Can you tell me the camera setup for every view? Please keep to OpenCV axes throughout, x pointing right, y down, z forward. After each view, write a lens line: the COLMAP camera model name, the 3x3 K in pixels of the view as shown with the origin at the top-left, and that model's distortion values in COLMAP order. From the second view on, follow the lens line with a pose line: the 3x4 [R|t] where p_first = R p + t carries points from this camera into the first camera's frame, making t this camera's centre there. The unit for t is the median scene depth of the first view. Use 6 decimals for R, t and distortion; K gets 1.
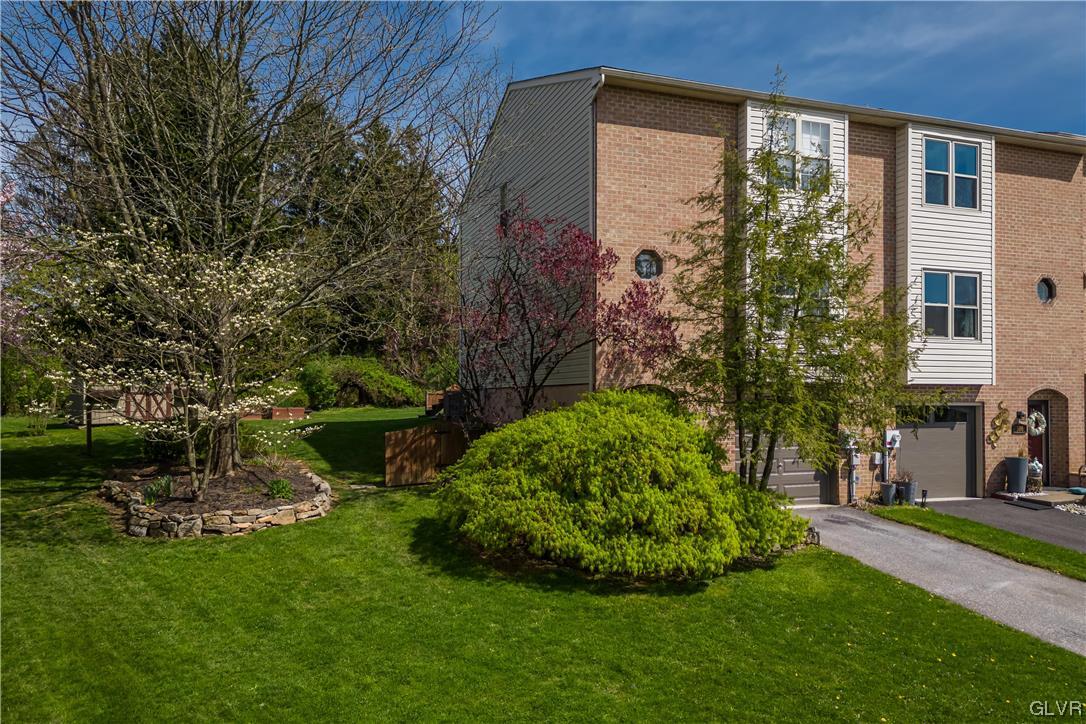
lens RADIAL K [[748.5, 0, 545.5], [0, 748.5, 393.4], [0, 0, 1]] dist [0.086132, -0.079022]
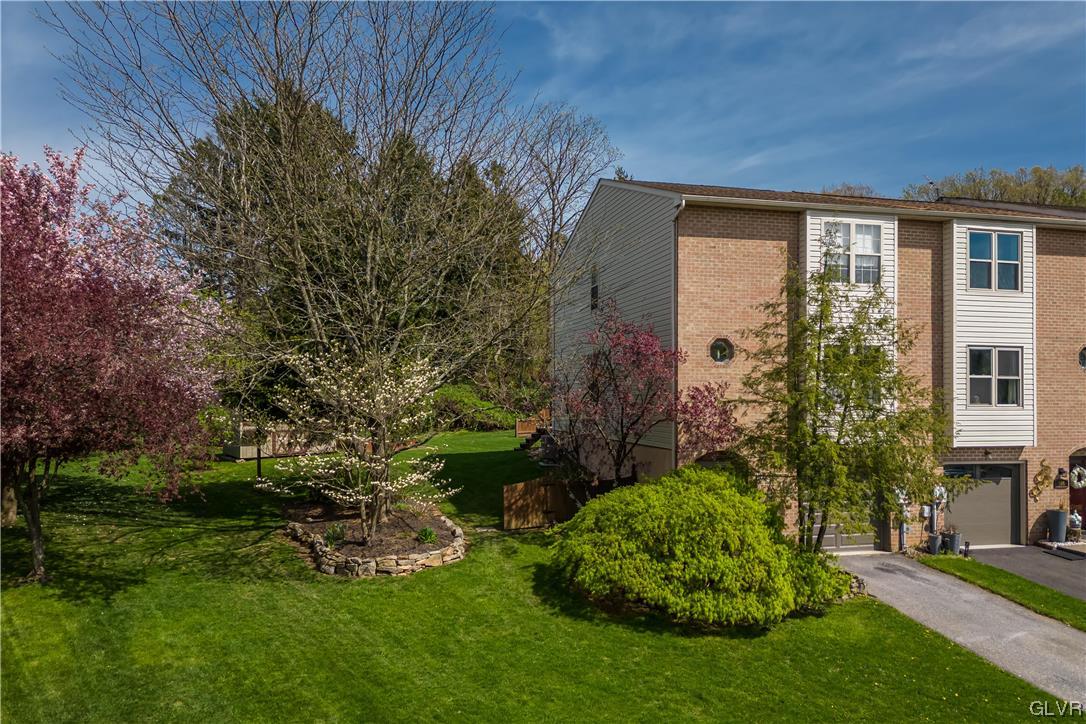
lens RADIAL K [[748.5, 0, 545.5], [0, 748.5, 393.4], [0, 0, 1]] dist [0.086132, -0.079022]
pose [[0.995449, -0.000515, -0.095290, -0.033822], [0.000602, 0.999999, 0.000882, -0.123859], [0.095290, -0.000935, 0.995449, -0.264010]]
